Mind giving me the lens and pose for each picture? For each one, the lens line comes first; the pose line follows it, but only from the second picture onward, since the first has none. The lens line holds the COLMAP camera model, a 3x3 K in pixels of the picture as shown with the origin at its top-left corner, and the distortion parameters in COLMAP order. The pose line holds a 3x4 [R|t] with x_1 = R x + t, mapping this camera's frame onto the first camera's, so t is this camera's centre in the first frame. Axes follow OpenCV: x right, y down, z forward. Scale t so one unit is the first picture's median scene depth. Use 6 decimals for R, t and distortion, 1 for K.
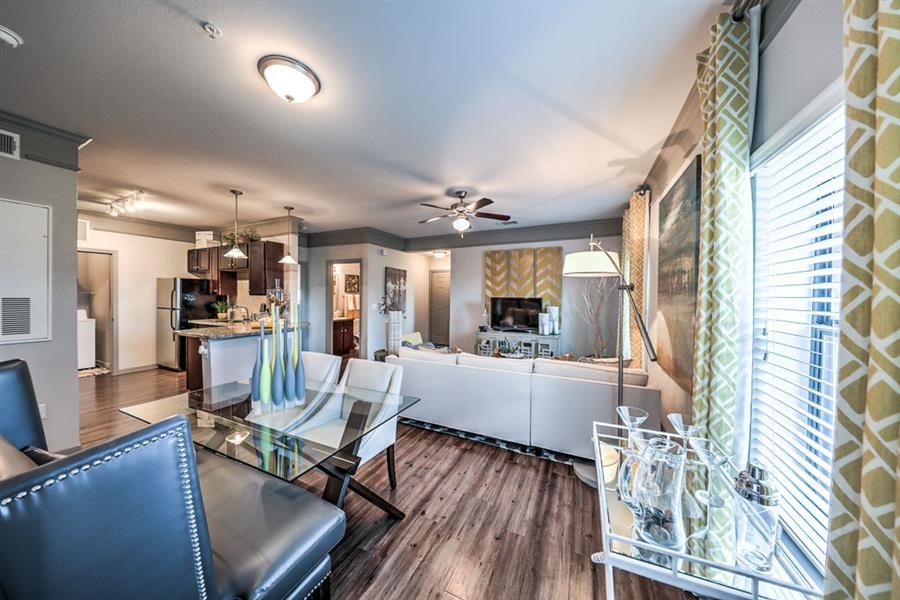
lens RADIAL K [[284.7, 0, 450.0], [0, 284.7, 300.0], [0, 0, 1]] dist [0.000171, -0.000030]
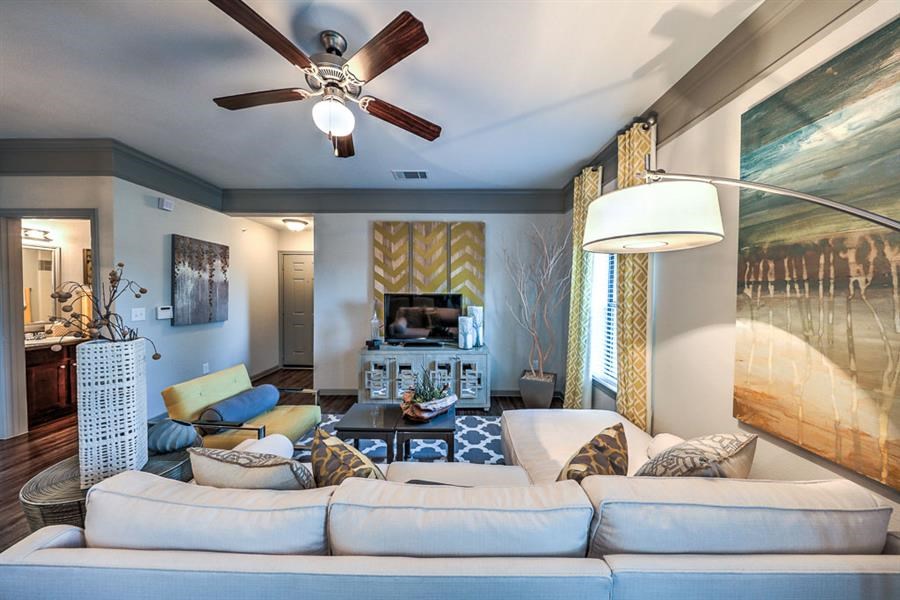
lens RADIAL K [[284.7, 0, 450.0], [0, 284.7, 300.0], [0, 0, 1]] dist [0.000171, -0.000030]
pose [[0.908278, -0.014191, 0.418127, 0.010771], [0.007202, 0.999807, 0.018289, -0.005082], [-0.418305, -0.013601, 0.908205, 0.346199]]
